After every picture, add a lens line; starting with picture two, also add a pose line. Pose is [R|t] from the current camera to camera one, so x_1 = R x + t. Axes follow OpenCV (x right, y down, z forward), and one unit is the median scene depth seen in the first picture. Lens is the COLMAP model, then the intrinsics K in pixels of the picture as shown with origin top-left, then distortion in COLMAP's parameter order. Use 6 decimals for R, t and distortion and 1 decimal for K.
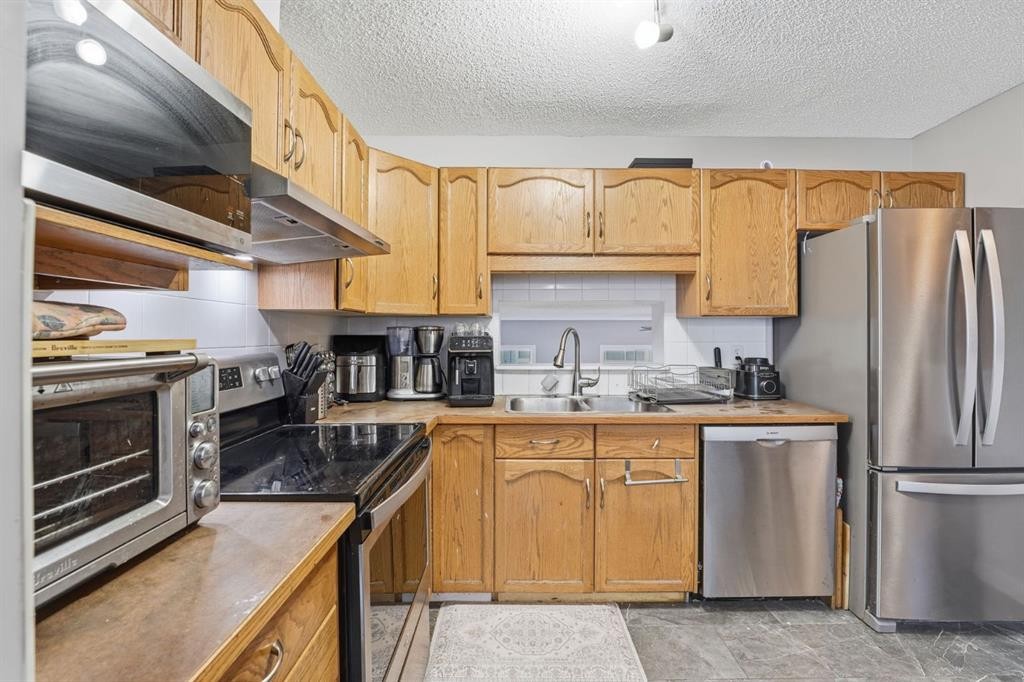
lens RADIAL K [[435.6, 0, 519.3], [0, 435.6, 332.1], [0, 0, 1]] dist [-0.018292, -0.000522]
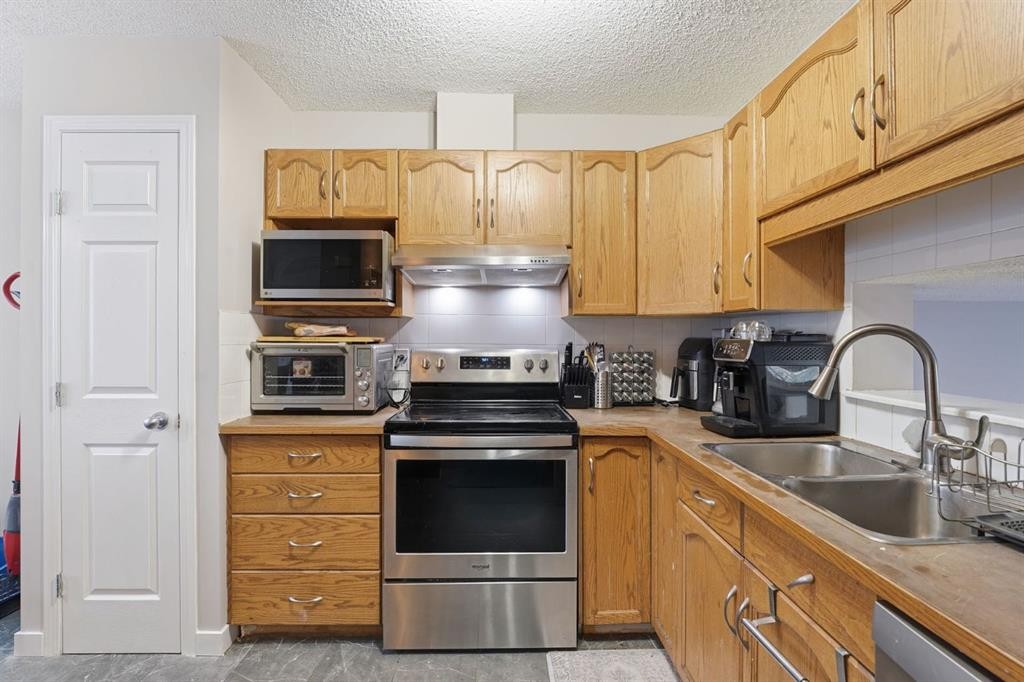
lens RADIAL K [[489.6, 0, 514.7], [0, 489.6, 337.4], [0, 0, 1]] dist [-0.013256, 0.001342]
pose [[0.043339, 0.003097, -0.999056, 0.685898], [0.000891, 0.999995, 0.003138, 0.002802], [0.999060, -0.001026, 0.043336, 0.582851]]
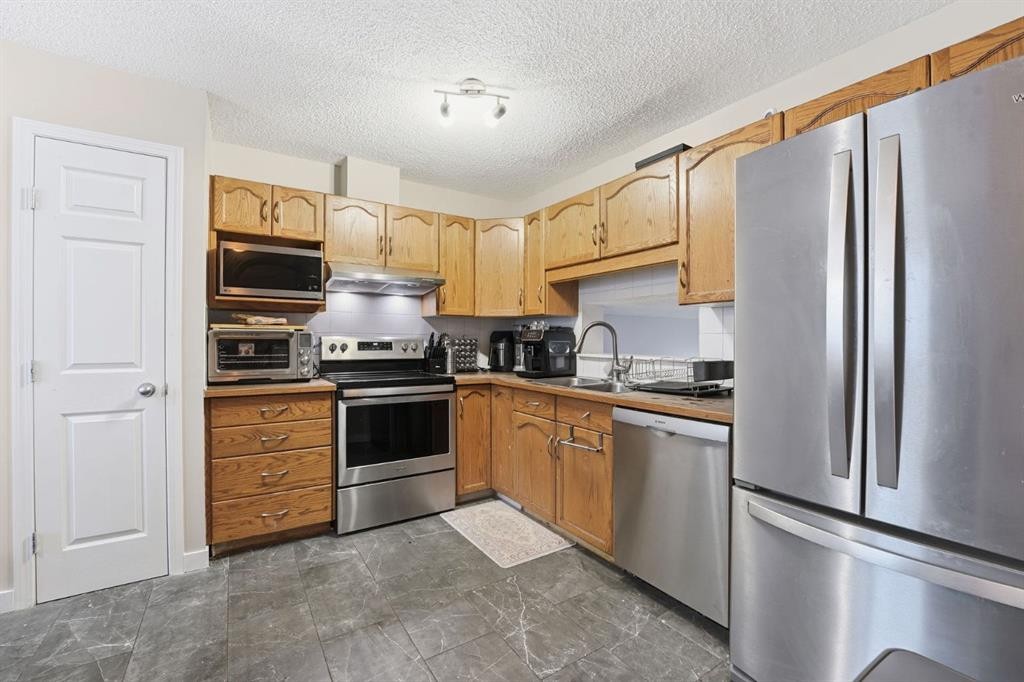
lens RADIAL K [[420.0, 0, 523.6], [0, 420.0, 341.9], [0, 0, 1]] dist [-0.023021, 0.002412]
pose [[0.576501, 0.006590, -0.817070, 0.984634], [-0.000667, 0.999971, 0.007595, 0.038406], [0.817096, -0.003833, 0.576489, 0.172560]]
